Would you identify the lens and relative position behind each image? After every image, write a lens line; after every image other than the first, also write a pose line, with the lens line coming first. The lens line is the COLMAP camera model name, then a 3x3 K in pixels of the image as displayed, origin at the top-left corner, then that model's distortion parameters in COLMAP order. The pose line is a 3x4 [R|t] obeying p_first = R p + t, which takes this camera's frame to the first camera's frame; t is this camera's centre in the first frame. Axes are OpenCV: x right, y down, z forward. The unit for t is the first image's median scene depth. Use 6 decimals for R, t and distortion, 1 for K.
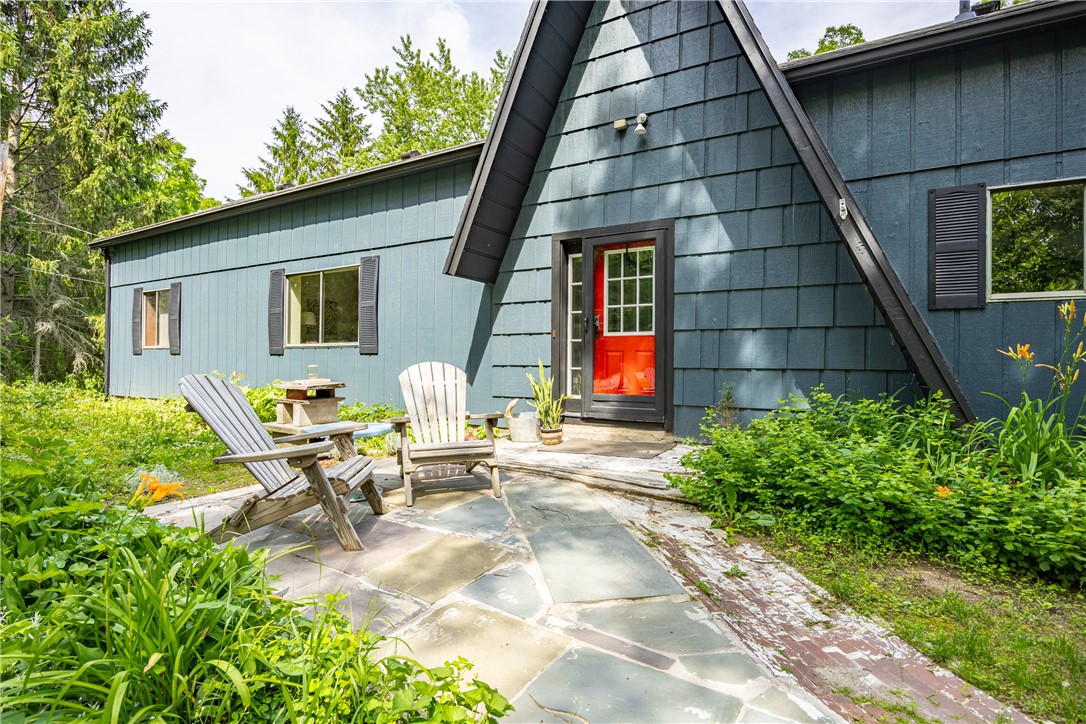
lens RADIAL K [[565.4, 0, 543.0], [0, 565.4, 362.0], [0, 0, 1]] dist [-0.001215, 0.000020]
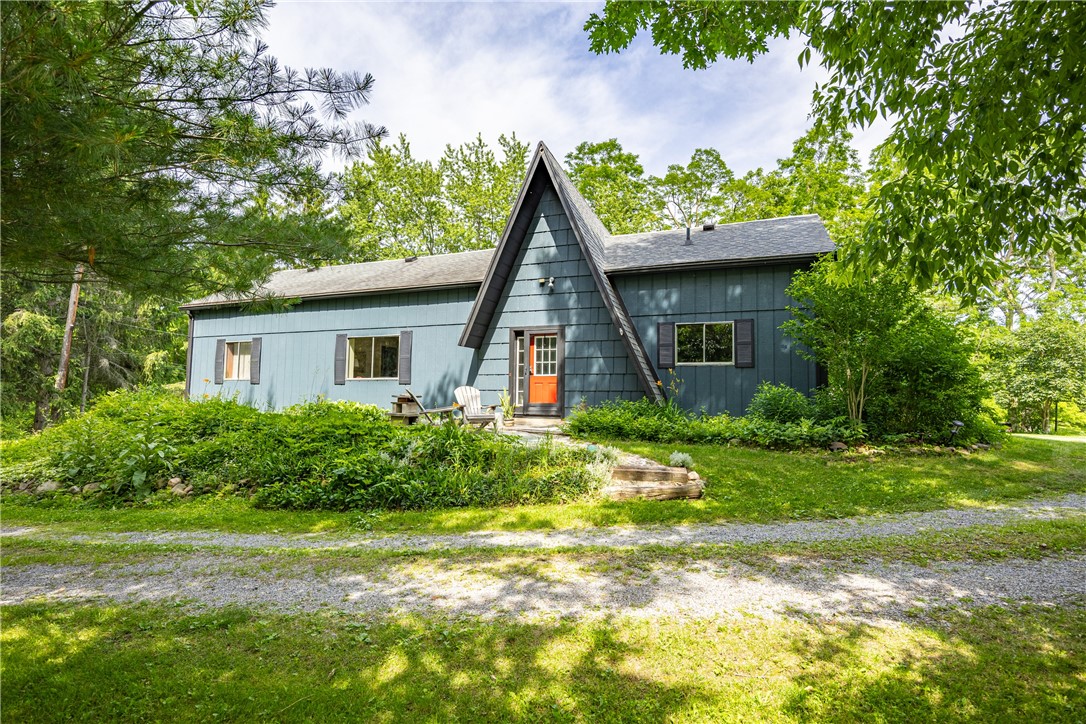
lens RADIAL K [[565.4, 0, 543.0], [0, 565.4, 362.0], [0, 0, 1]] dist [-0.001215, 0.000020]
pose [[0.991151, 0.014507, 0.131947, -0.107527], [-0.005903, 0.997844, -0.065366, 0.031040], [-0.132611, 0.064009, 0.989099, -0.854422]]
